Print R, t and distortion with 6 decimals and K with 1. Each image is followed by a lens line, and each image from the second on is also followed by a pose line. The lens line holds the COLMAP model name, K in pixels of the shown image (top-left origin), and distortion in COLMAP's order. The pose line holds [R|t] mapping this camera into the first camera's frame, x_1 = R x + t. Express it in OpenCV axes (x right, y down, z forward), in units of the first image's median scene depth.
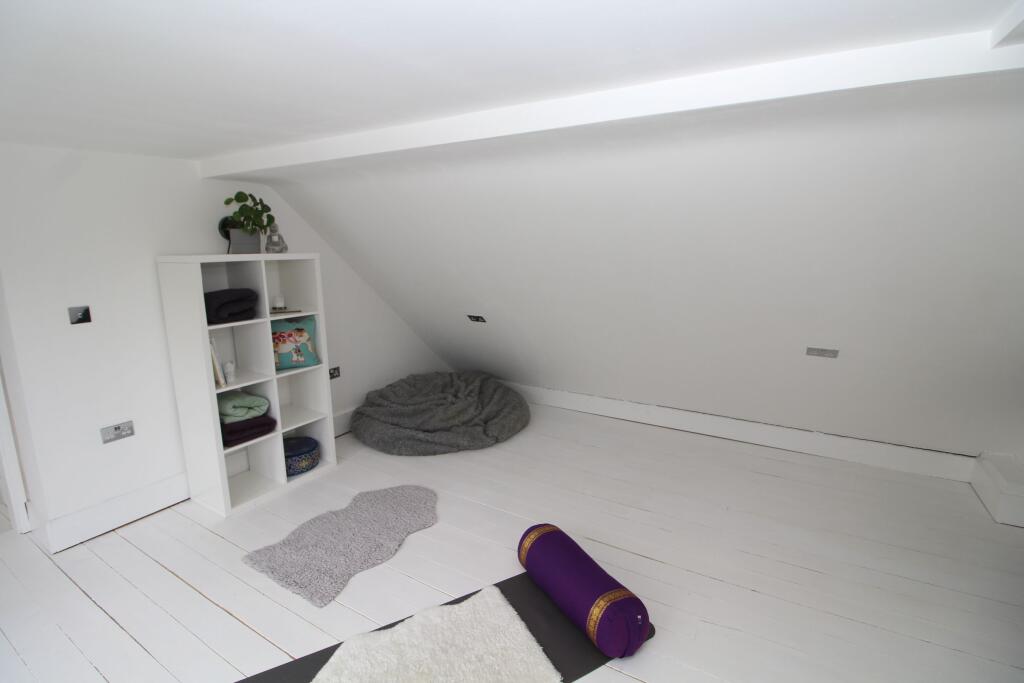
lens RADIAL K [[476.1, 0, 511.3], [0, 476.1, 341.3], [0, 0, 1]] dist [-0.002932, -0.008711]
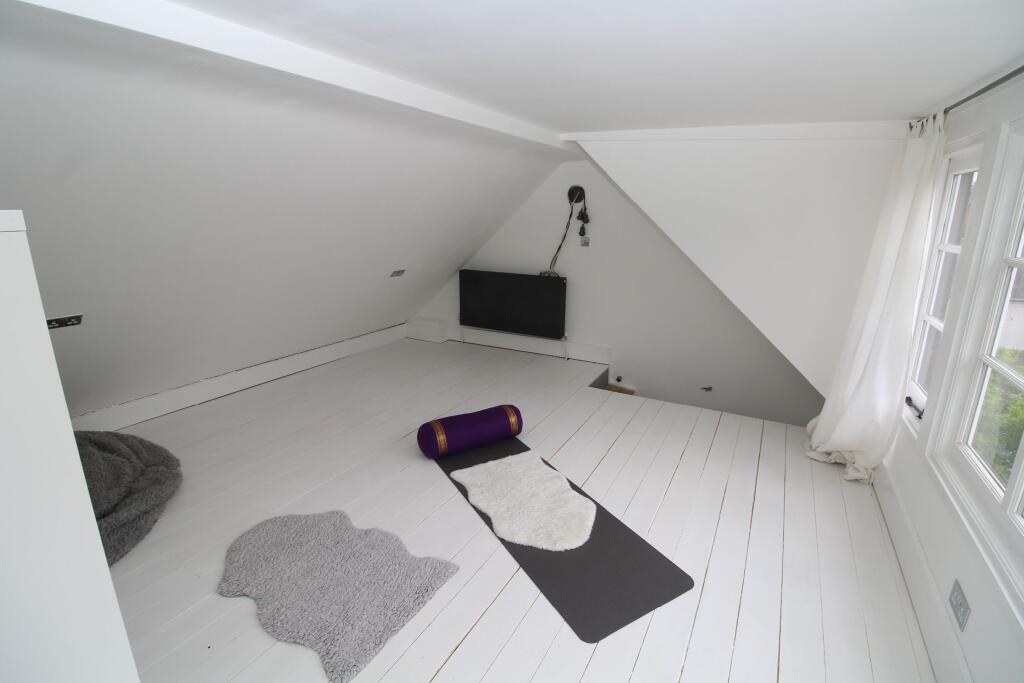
lens RADIAL K [[476.1, 0, 510.8], [0, 476.1, 339.3], [0, 0, 1]] dist [-0.002932, -0.008711]
pose [[-0.032406, -0.248224, 0.968161, -0.857580], [0.192240, 0.949034, 0.249755, -0.083880], [-0.980813, 0.194213, 0.016965, 0.535763]]
